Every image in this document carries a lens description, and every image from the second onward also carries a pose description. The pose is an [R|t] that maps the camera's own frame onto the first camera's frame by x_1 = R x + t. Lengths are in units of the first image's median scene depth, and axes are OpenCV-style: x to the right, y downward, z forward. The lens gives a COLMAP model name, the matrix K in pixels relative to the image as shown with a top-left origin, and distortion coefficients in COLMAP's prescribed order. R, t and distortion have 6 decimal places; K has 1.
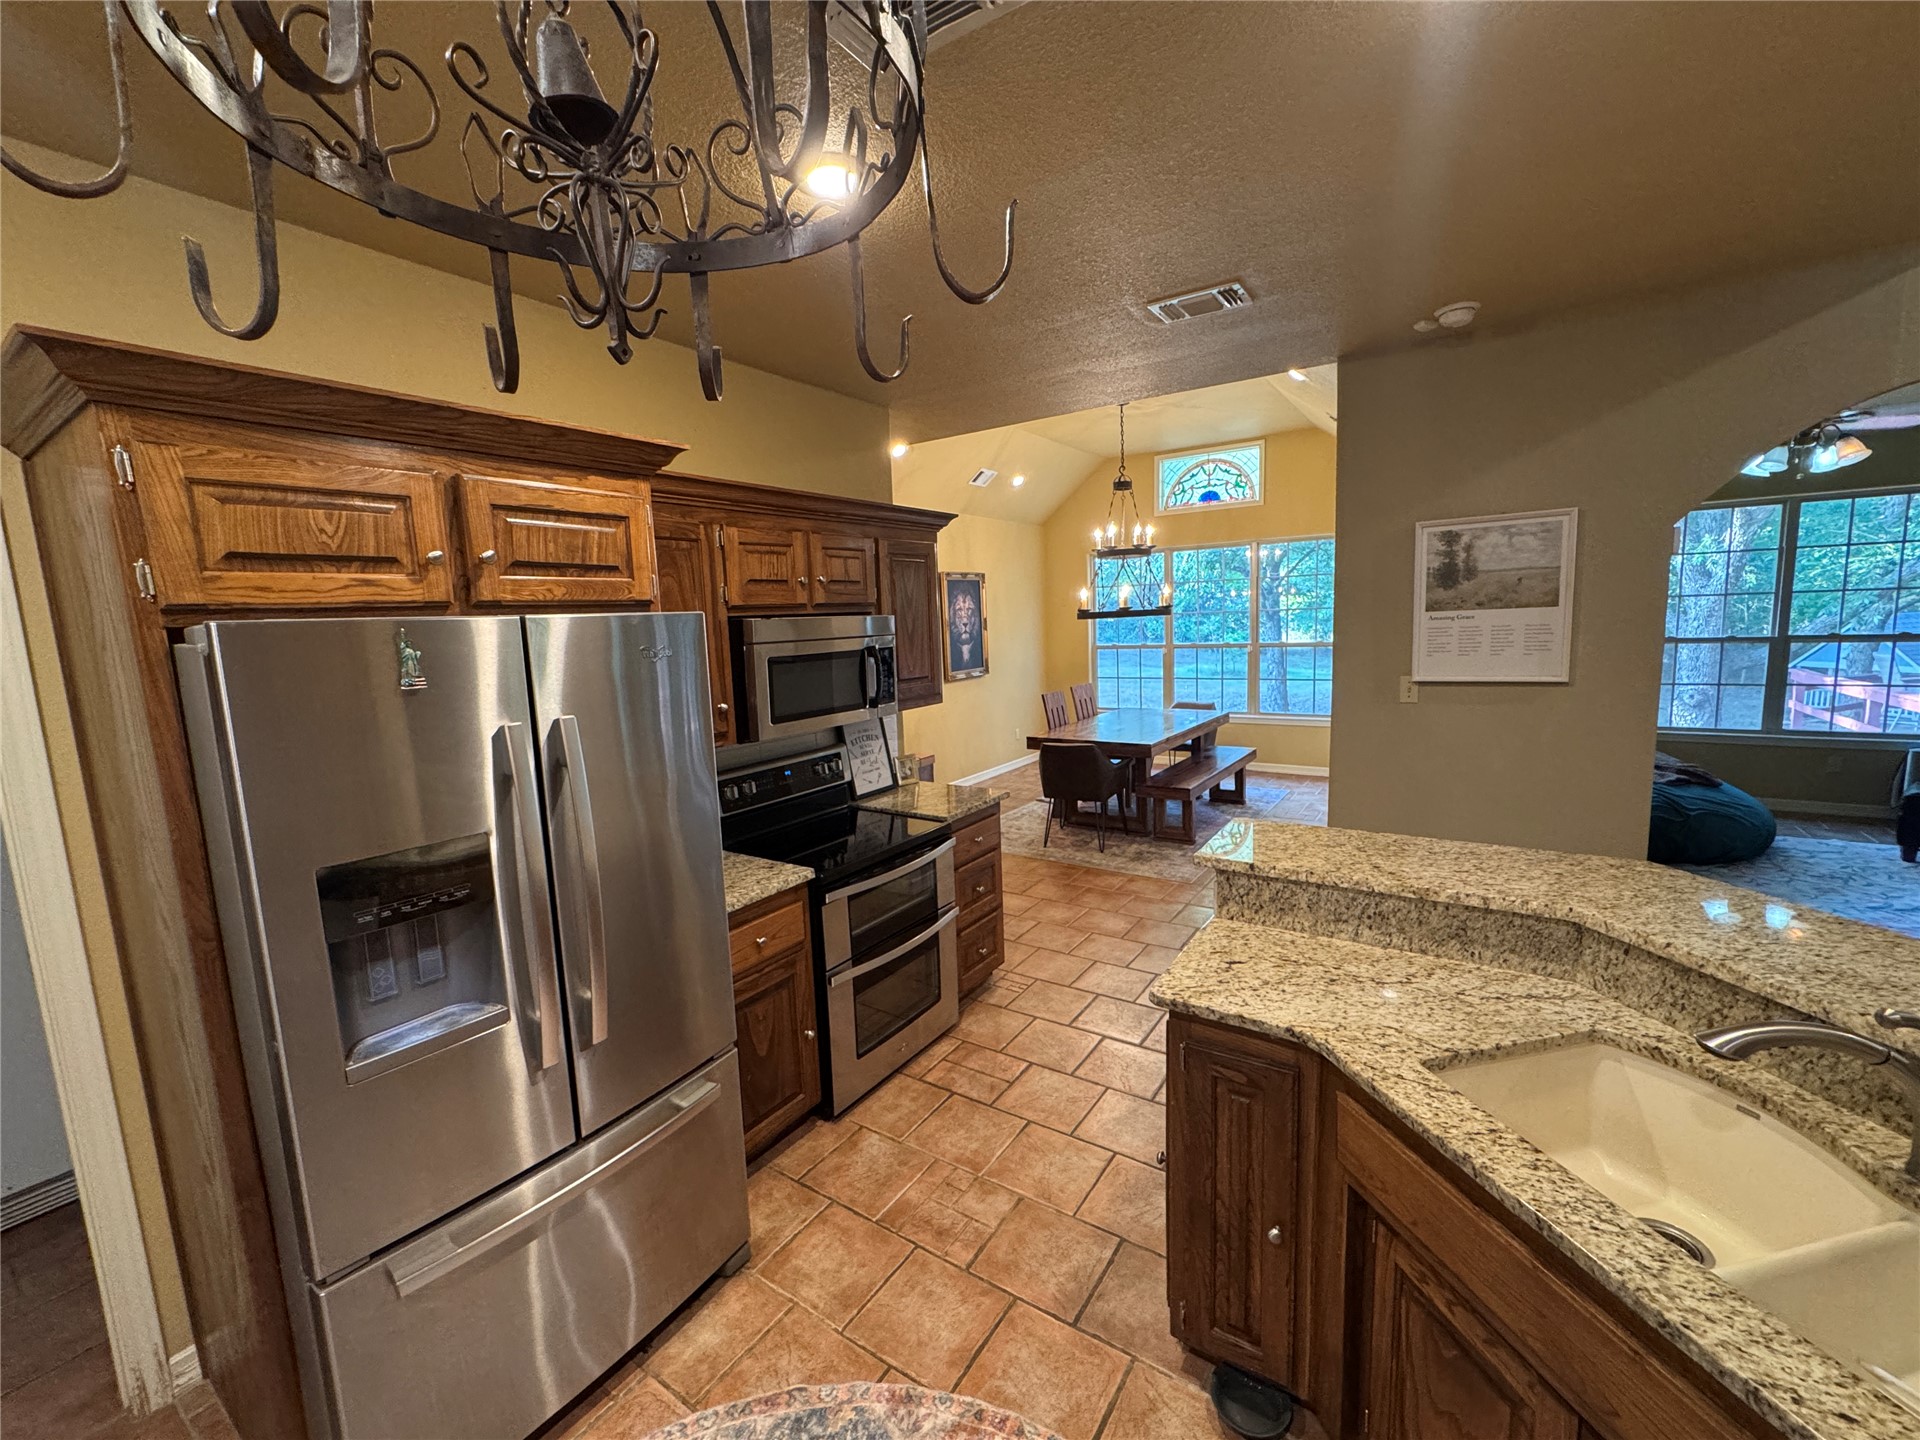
lens RADIAL K [[770.9, 0, 960.0], [0, 770.9, 720.0], [0, 0, 1]] dist [0.000451, 0.000063]
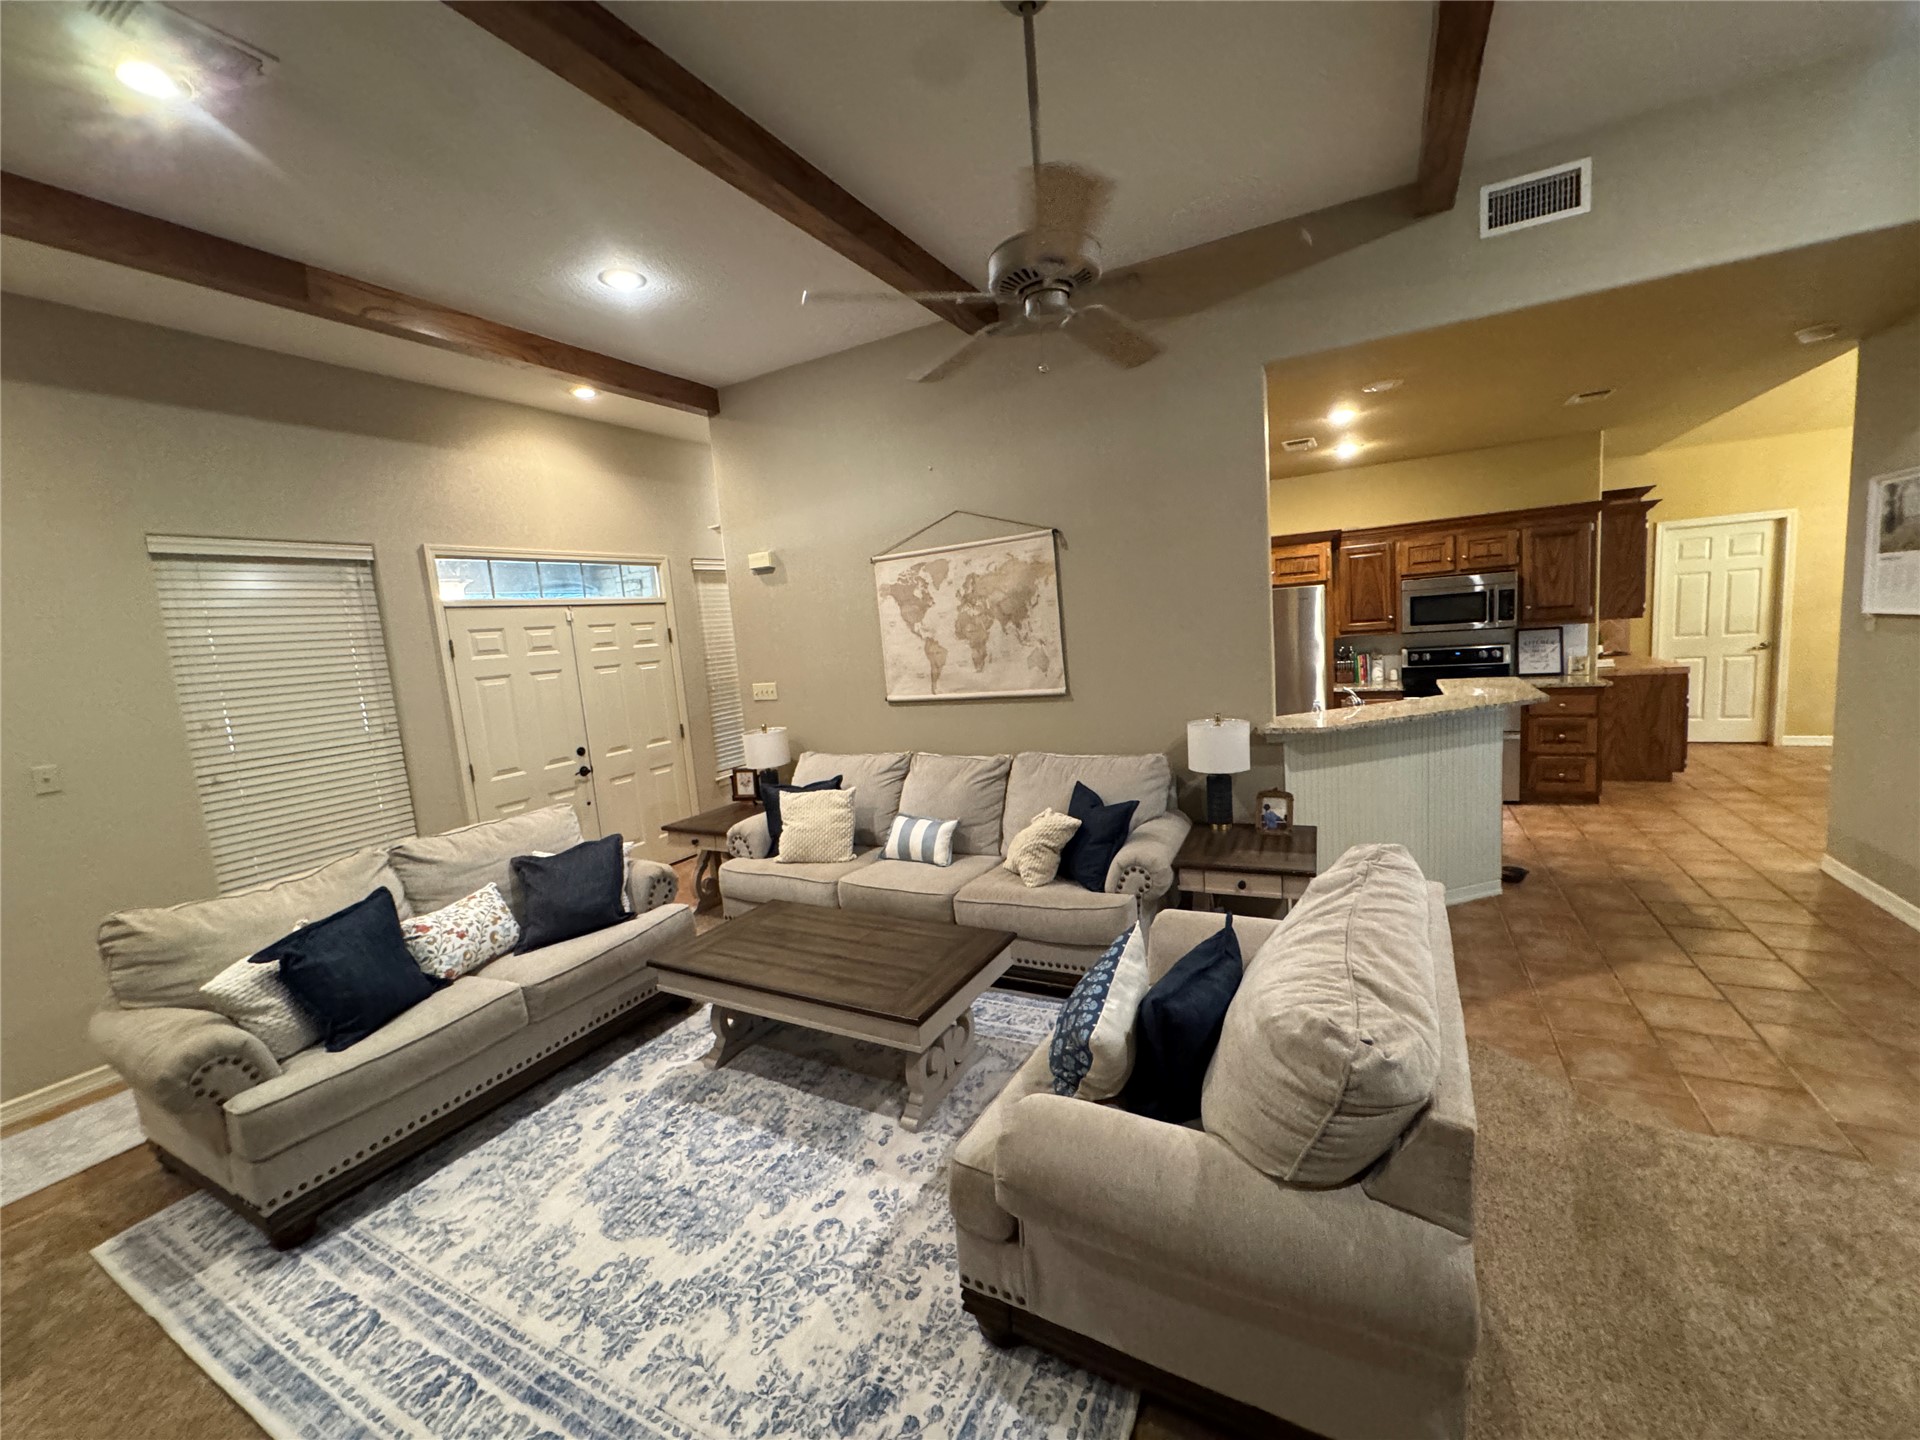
lens RADIAL K [[770.9, 0, 960.0], [0, 770.9, 720.0], [0, 0, 1]] dist [0.000451, 0.000063]
pose [[0.091301, 0.155009, -0.983685, 1.716354], [-0.060473, 0.986851, 0.149895, 0.017524], [0.993986, 0.045801, 0.099474, -0.497834]]
